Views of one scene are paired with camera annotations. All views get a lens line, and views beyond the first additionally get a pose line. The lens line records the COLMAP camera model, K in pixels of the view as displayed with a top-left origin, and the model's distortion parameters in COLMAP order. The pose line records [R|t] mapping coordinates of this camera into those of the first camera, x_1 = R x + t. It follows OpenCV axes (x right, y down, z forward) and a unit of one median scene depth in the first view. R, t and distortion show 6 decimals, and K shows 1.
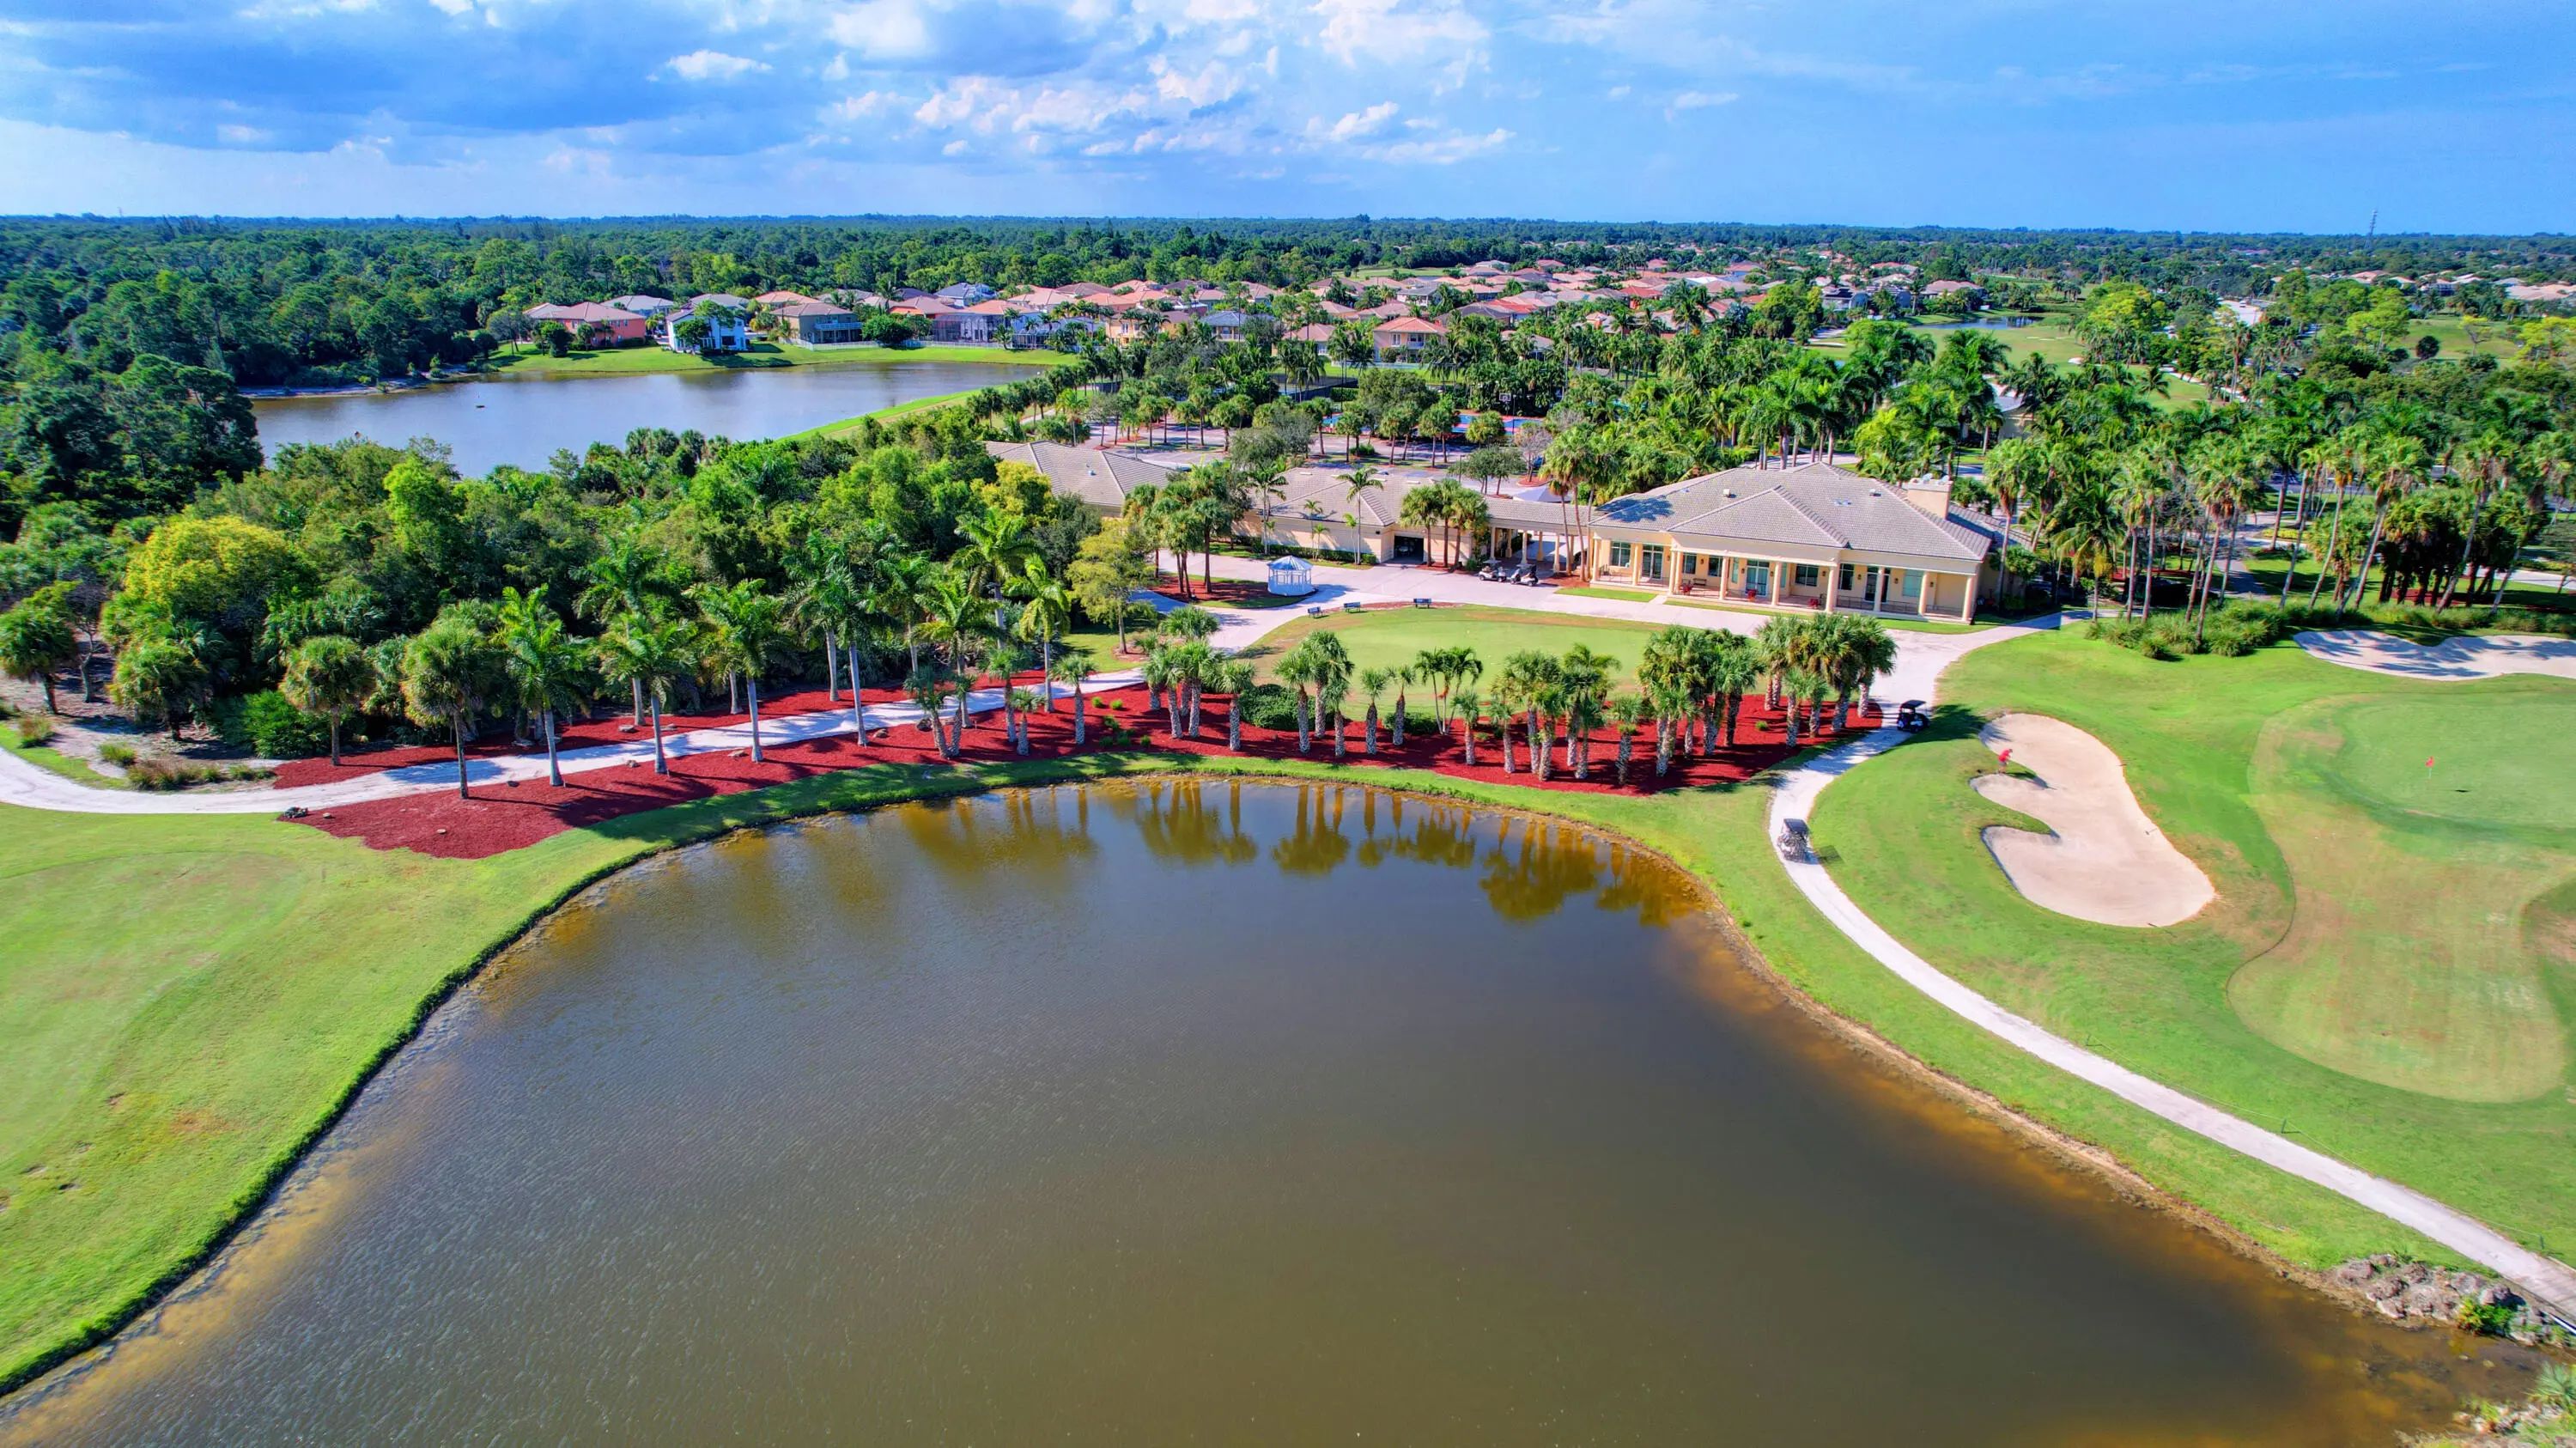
lens RADIAL K [[1624.9, 0, 1343.7], [0, 1624.9, 723.4], [0, 0, 1]] dist [-0.001587, 0.001107]
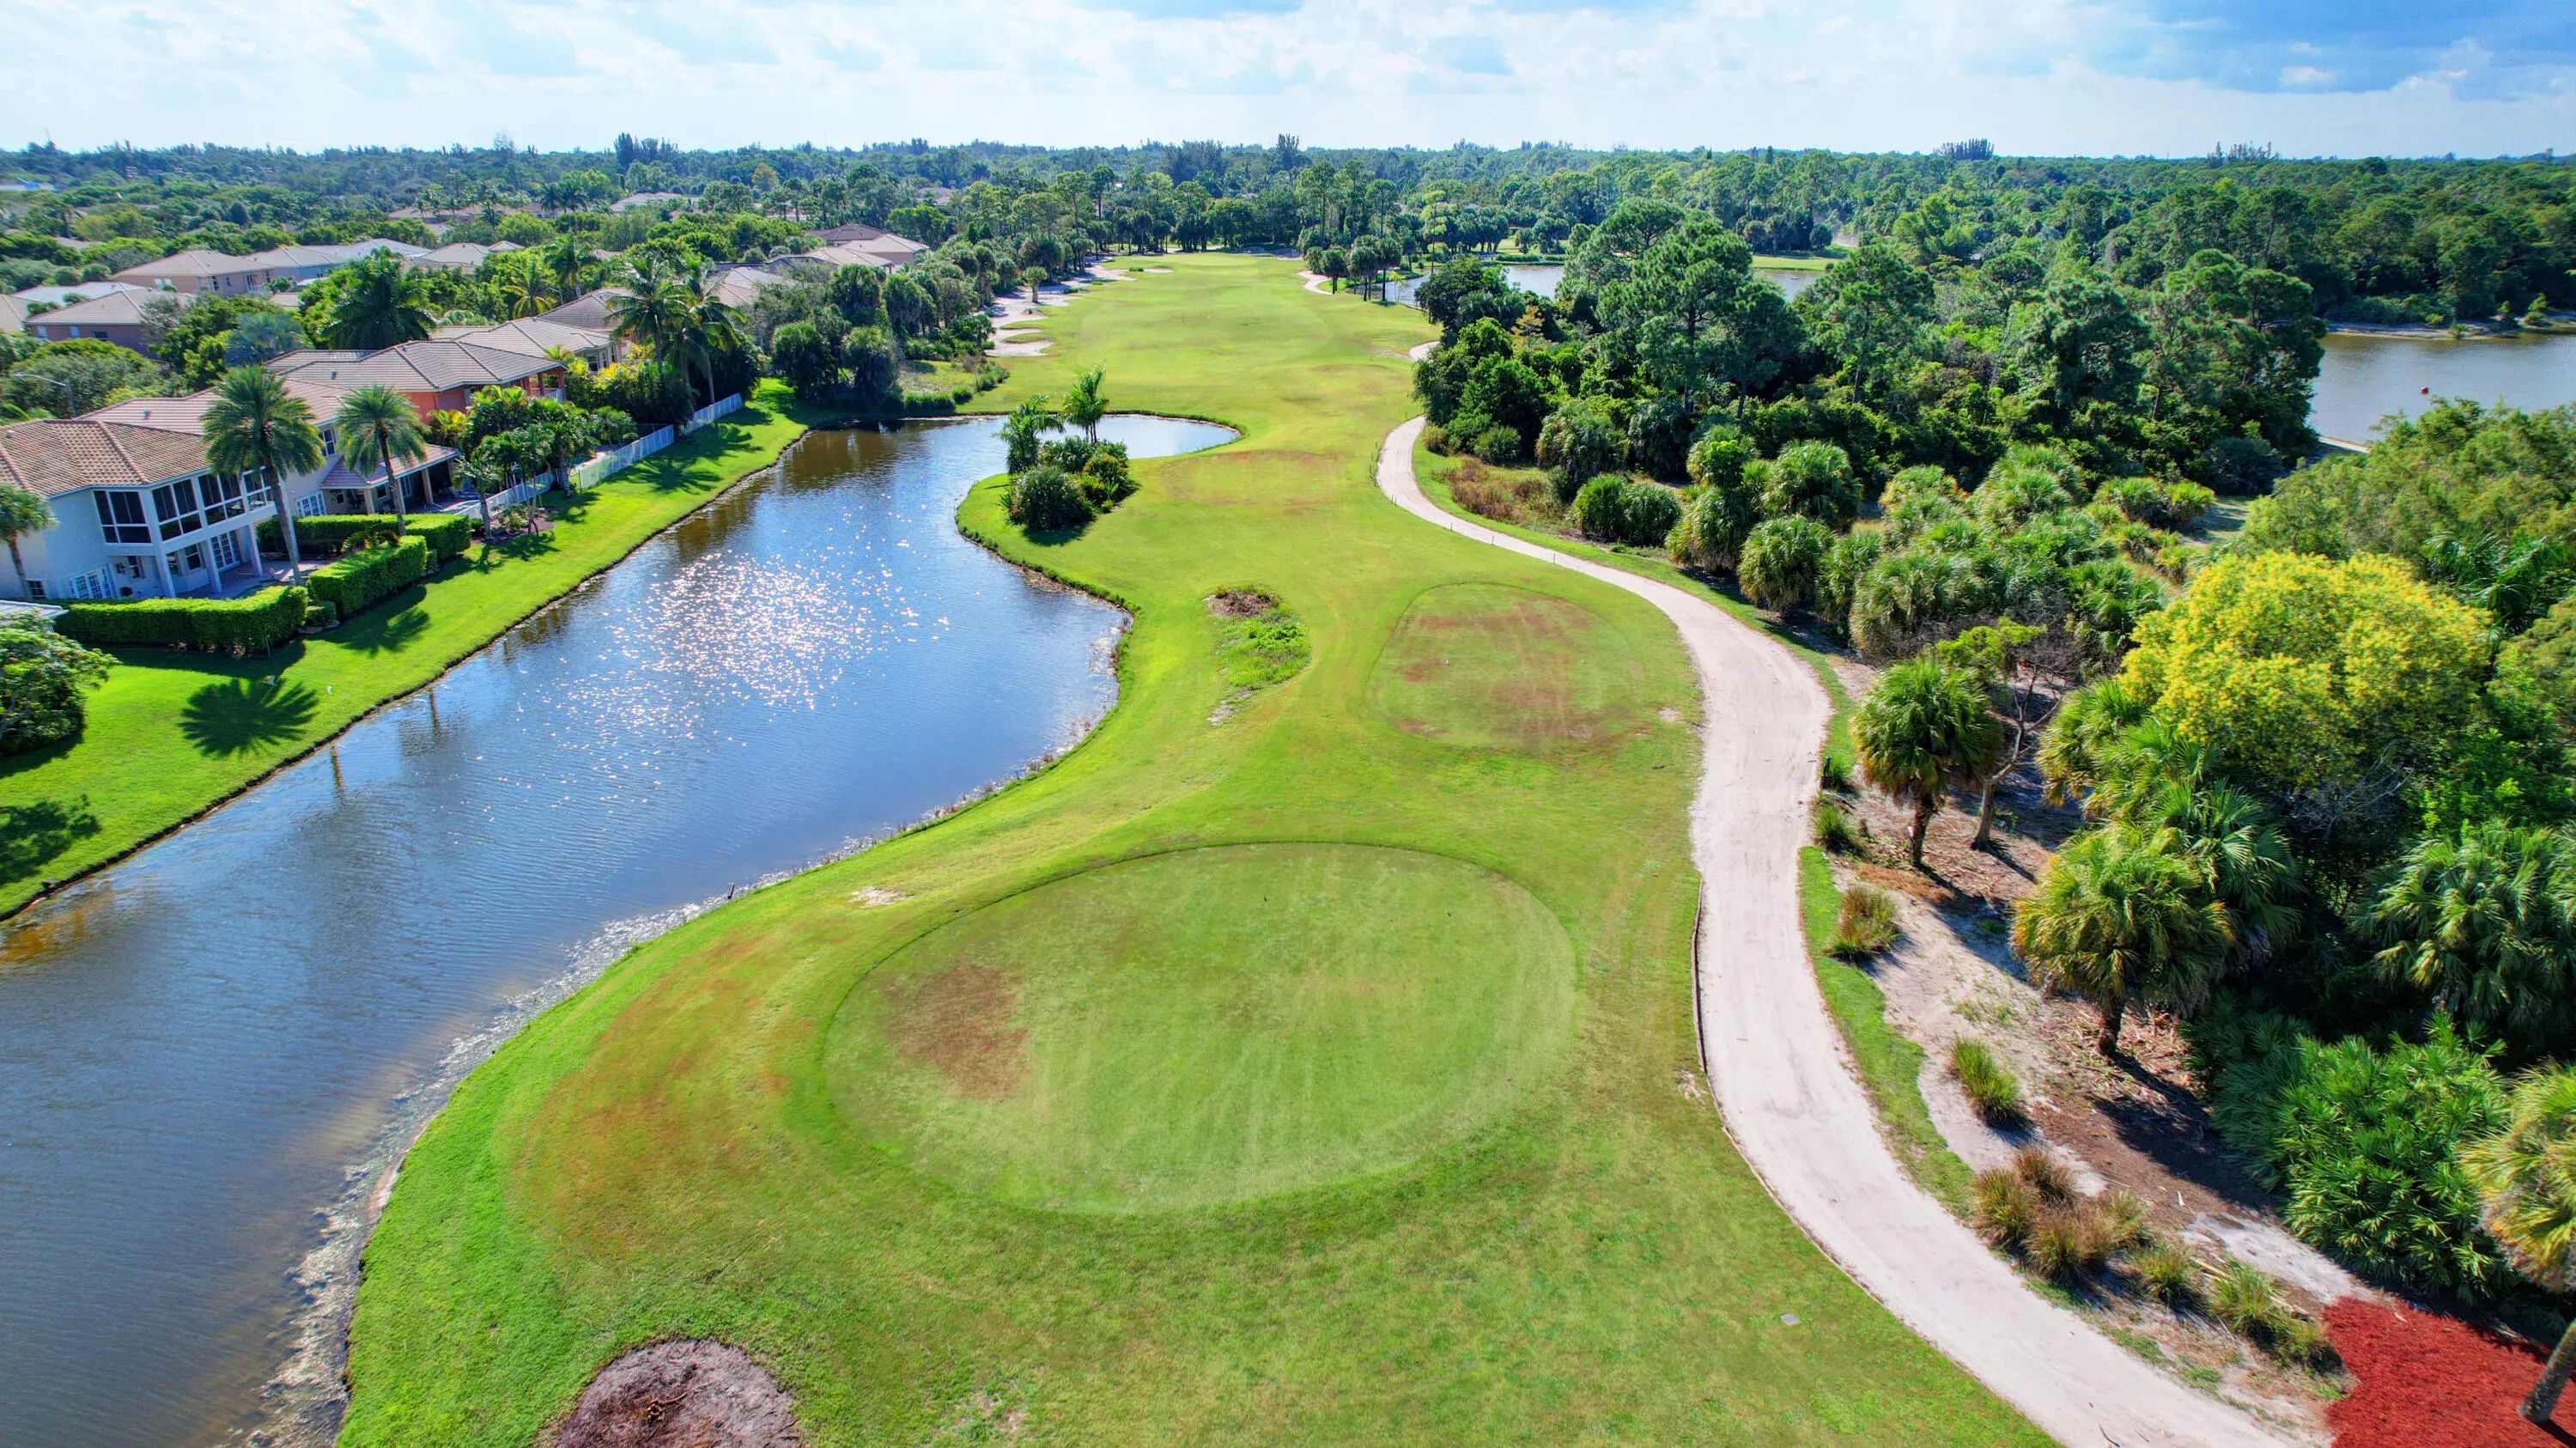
lens RADIAL K [[1624.9, 0, 1343.7], [0, 1624.9, 723.4], [0, 0, 1]] dist [-0.001587, 0.001107]
pose [[0.482033, 0.289515, -0.826937, -0.286890], [-0.266841, 0.947500, 0.176180, -0.056220], [0.834530, 0.135736, 0.533980, 0.347952]]
